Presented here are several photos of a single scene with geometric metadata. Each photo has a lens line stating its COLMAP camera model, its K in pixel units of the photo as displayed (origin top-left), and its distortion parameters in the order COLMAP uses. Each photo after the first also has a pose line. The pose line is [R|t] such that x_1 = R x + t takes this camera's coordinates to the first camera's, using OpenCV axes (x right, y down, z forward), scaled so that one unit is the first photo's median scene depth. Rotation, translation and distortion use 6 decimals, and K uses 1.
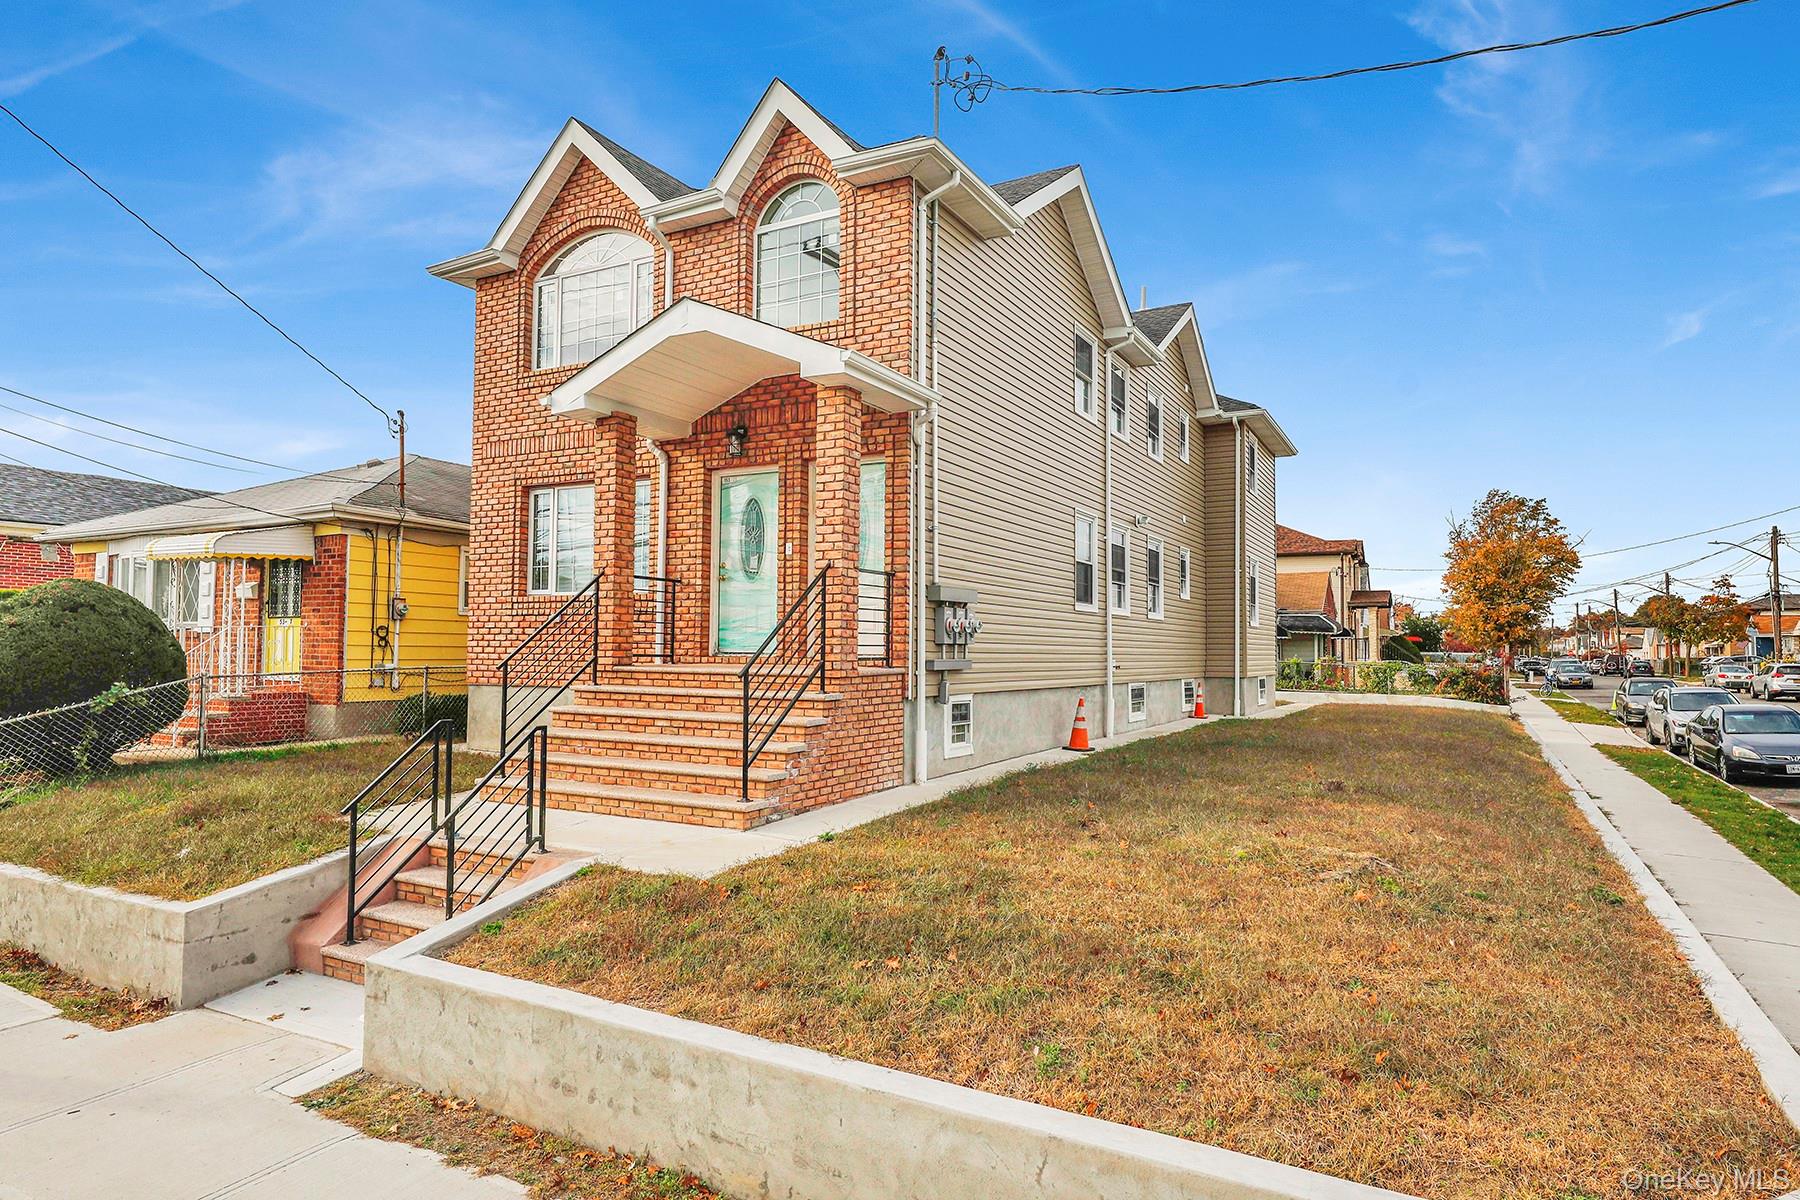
lens RADIAL K [[1041.6, 0, 900.0], [0, 1041.6, 600.0], [0, 0, 1]] dist [0.002787, -0.000775]
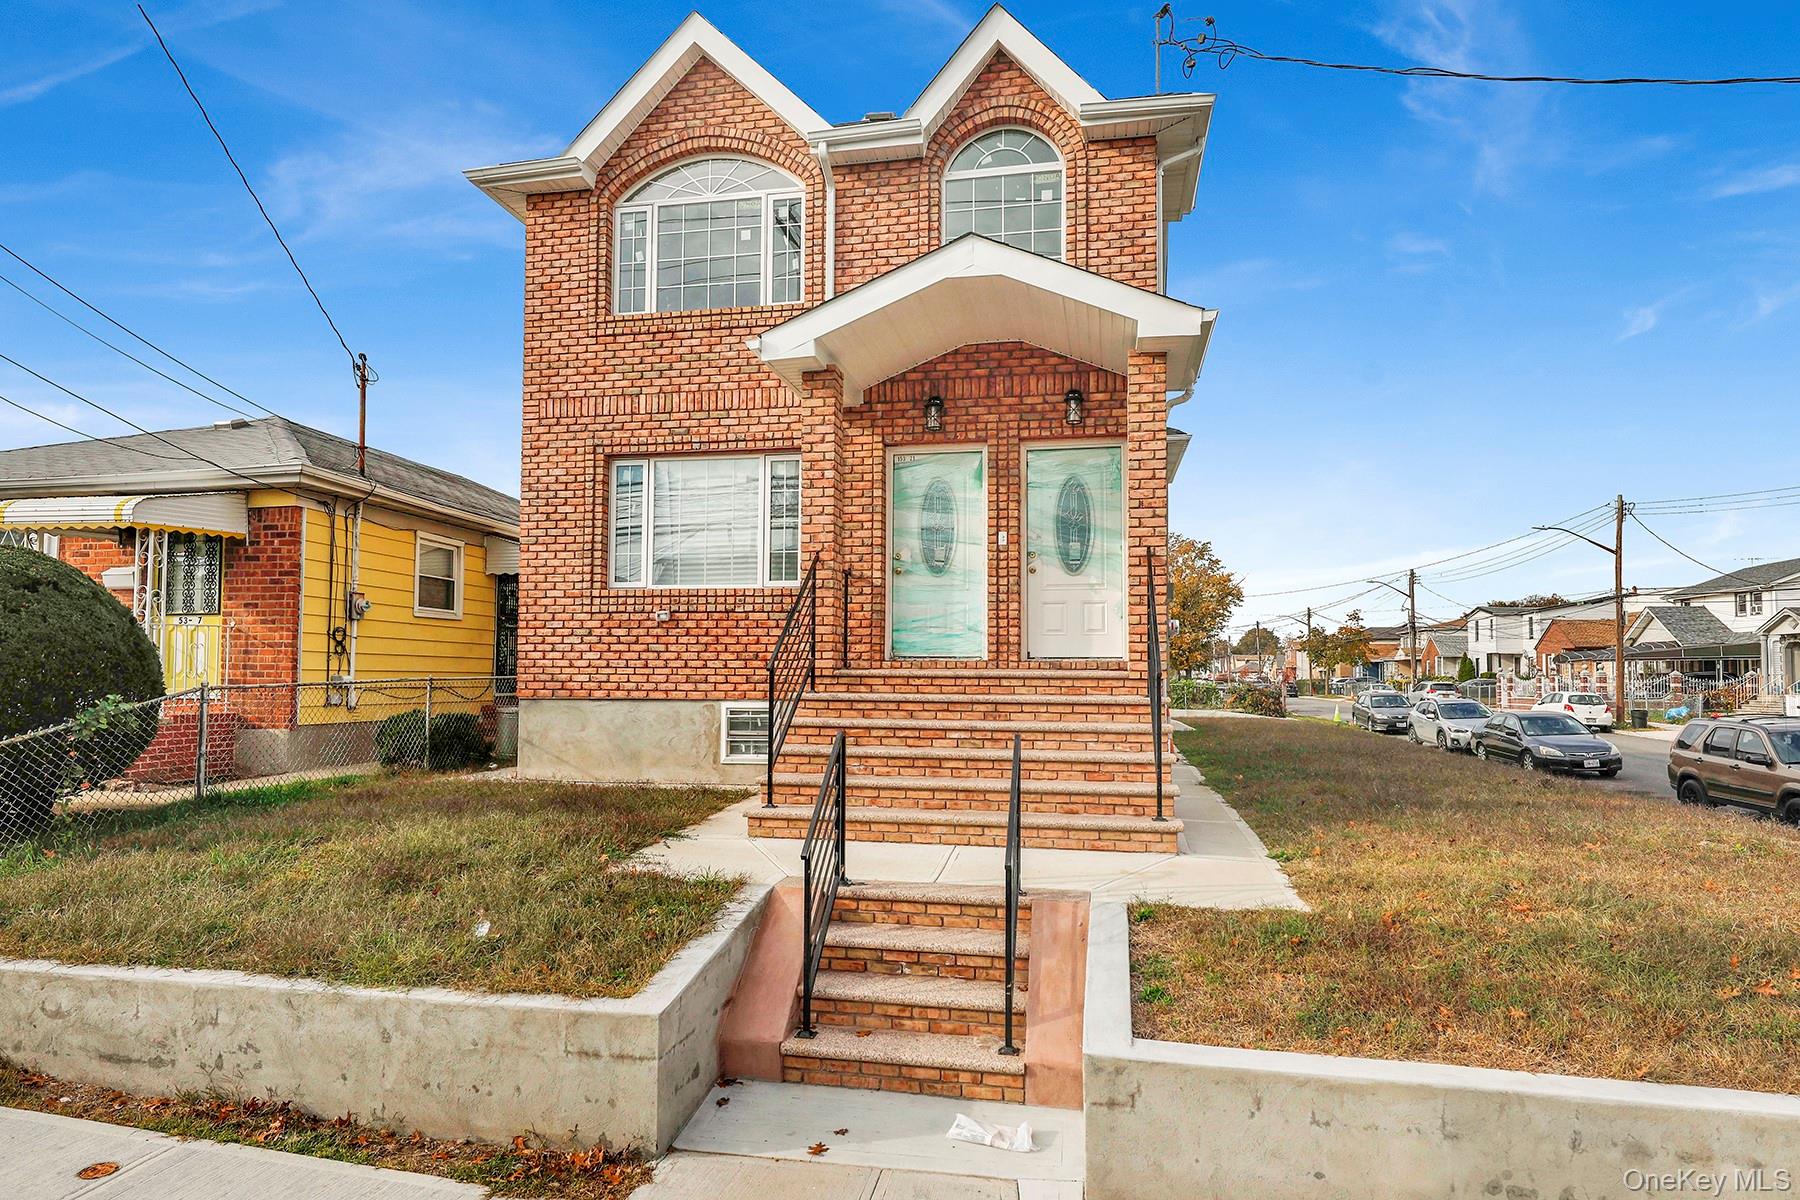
lens RADIAL K [[1028.4, 0, 897.0], [0, 1028.4, 627.9], [0, 0, 1]] dist [0.004836, -0.000291]
pose [[0.954321, 0.011808, 0.298549, -0.429879], [-0.012238, 0.999925, -0.000429, 0.026974], [-0.298531, -0.003244, 0.954394, 0.182482]]
